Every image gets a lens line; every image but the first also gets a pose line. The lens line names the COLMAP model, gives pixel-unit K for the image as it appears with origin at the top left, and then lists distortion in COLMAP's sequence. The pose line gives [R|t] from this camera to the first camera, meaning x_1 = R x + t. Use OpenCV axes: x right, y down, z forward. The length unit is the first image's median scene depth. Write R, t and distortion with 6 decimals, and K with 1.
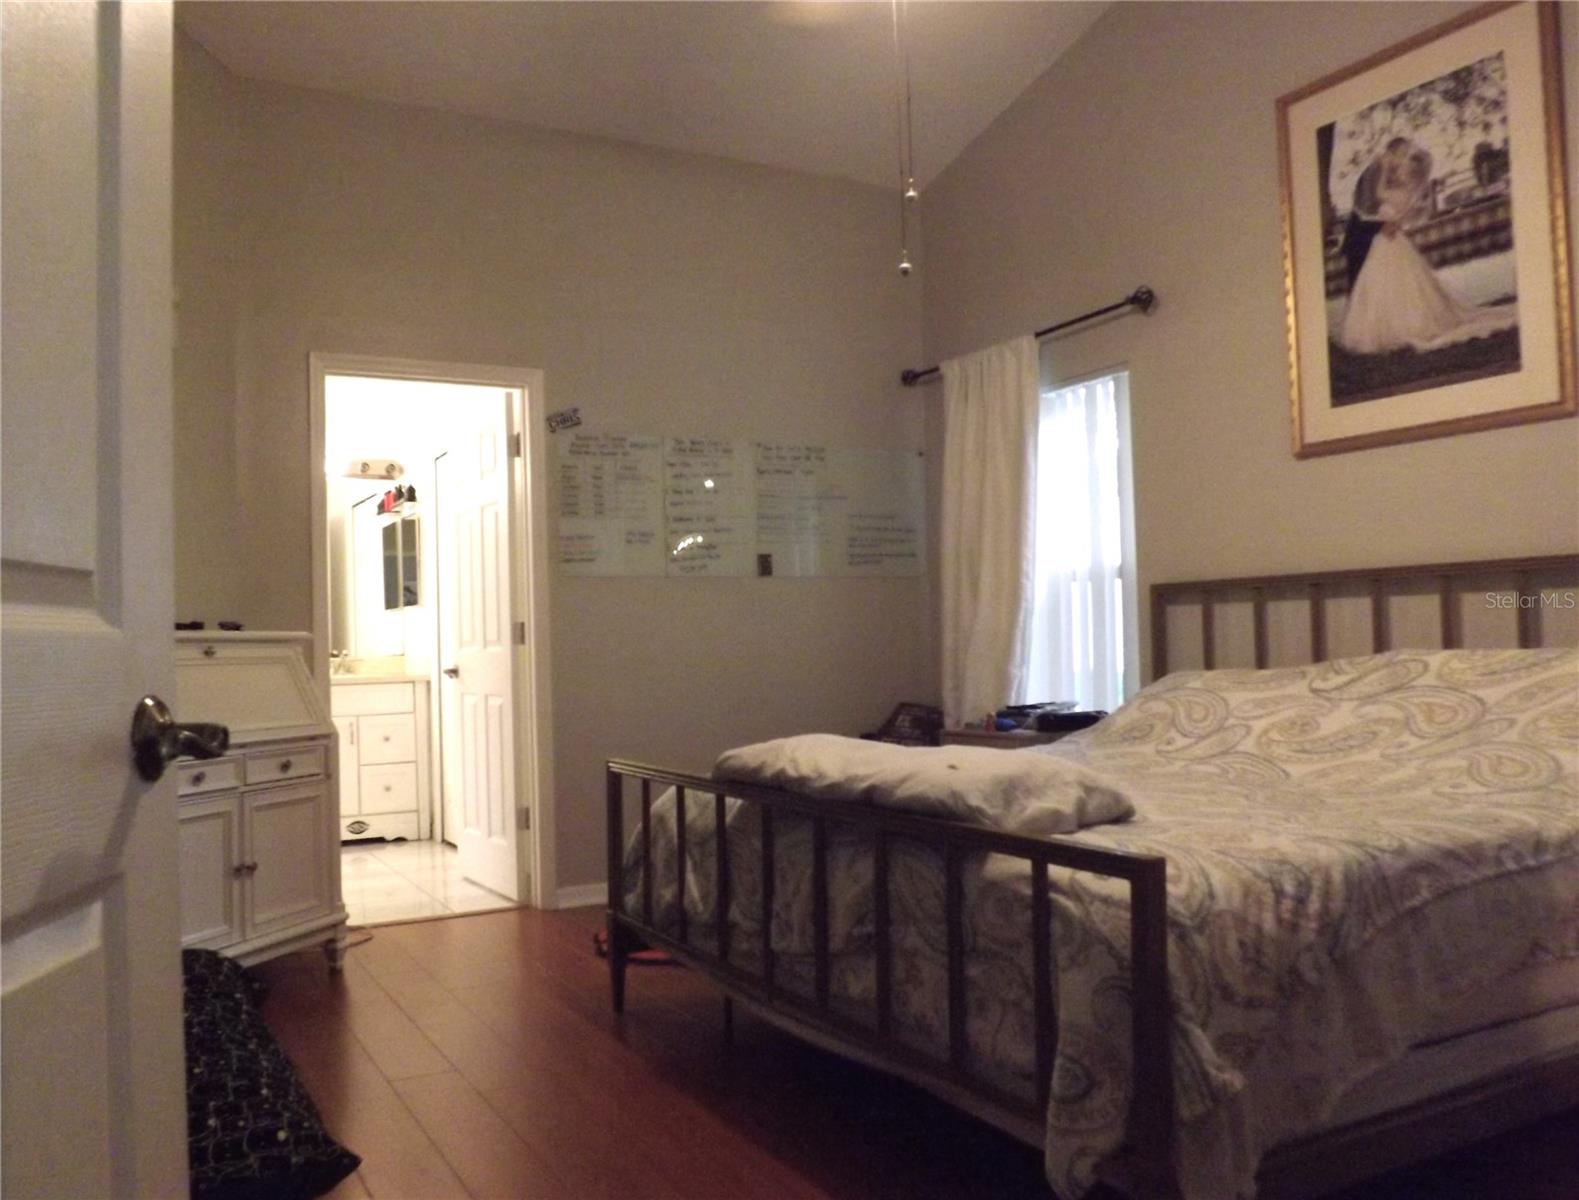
lens RADIAL K [[1335.3, 0, 785.8], [0, 1335.3, 601.8], [0, 0, 1]] dist [-0.012711, -0.003900]
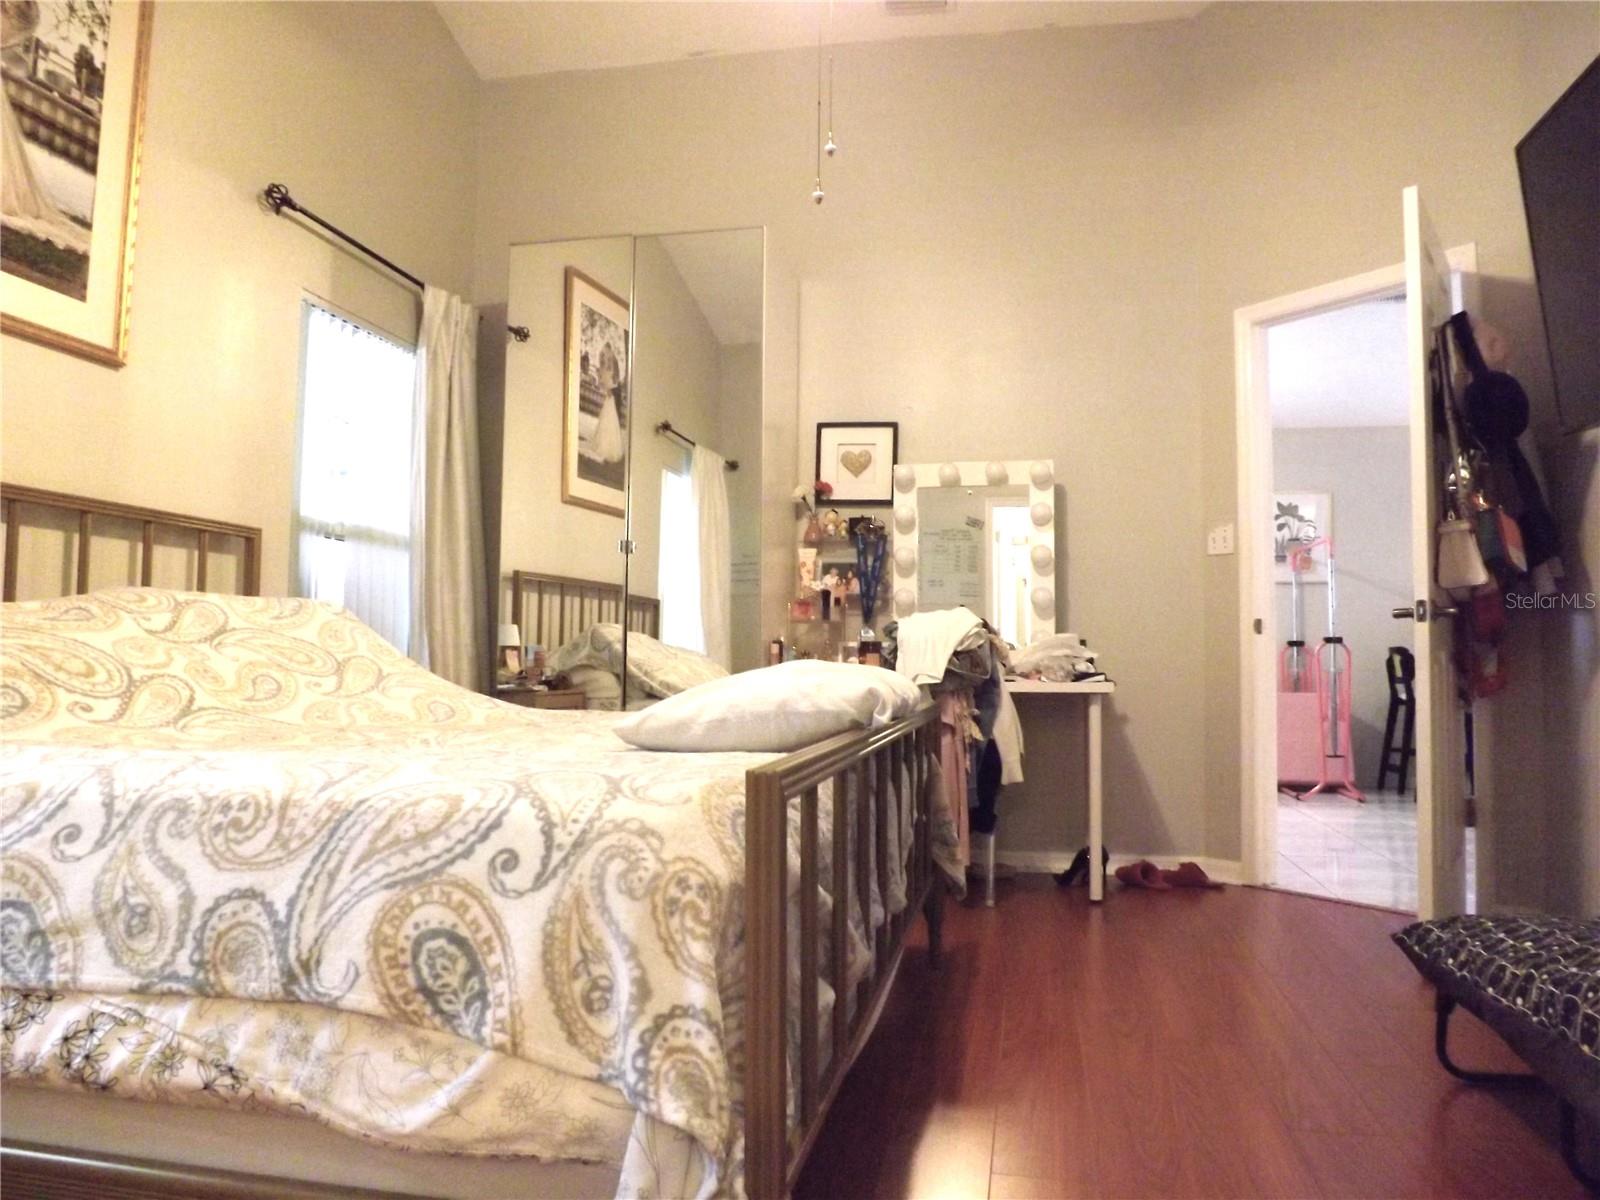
lens RADIAL K [[1135.1, 0, 796.2], [0, 1135.1, 593.5], [0, 0, 1]] dist [-0.045873, -0.004350]
pose [[-0.752182, 0.059245, 0.656287, -0.330111], [-0.002286, 0.995709, -0.092506, 0.103371], [-0.658951, -0.071082, -0.748819, 1.236422]]
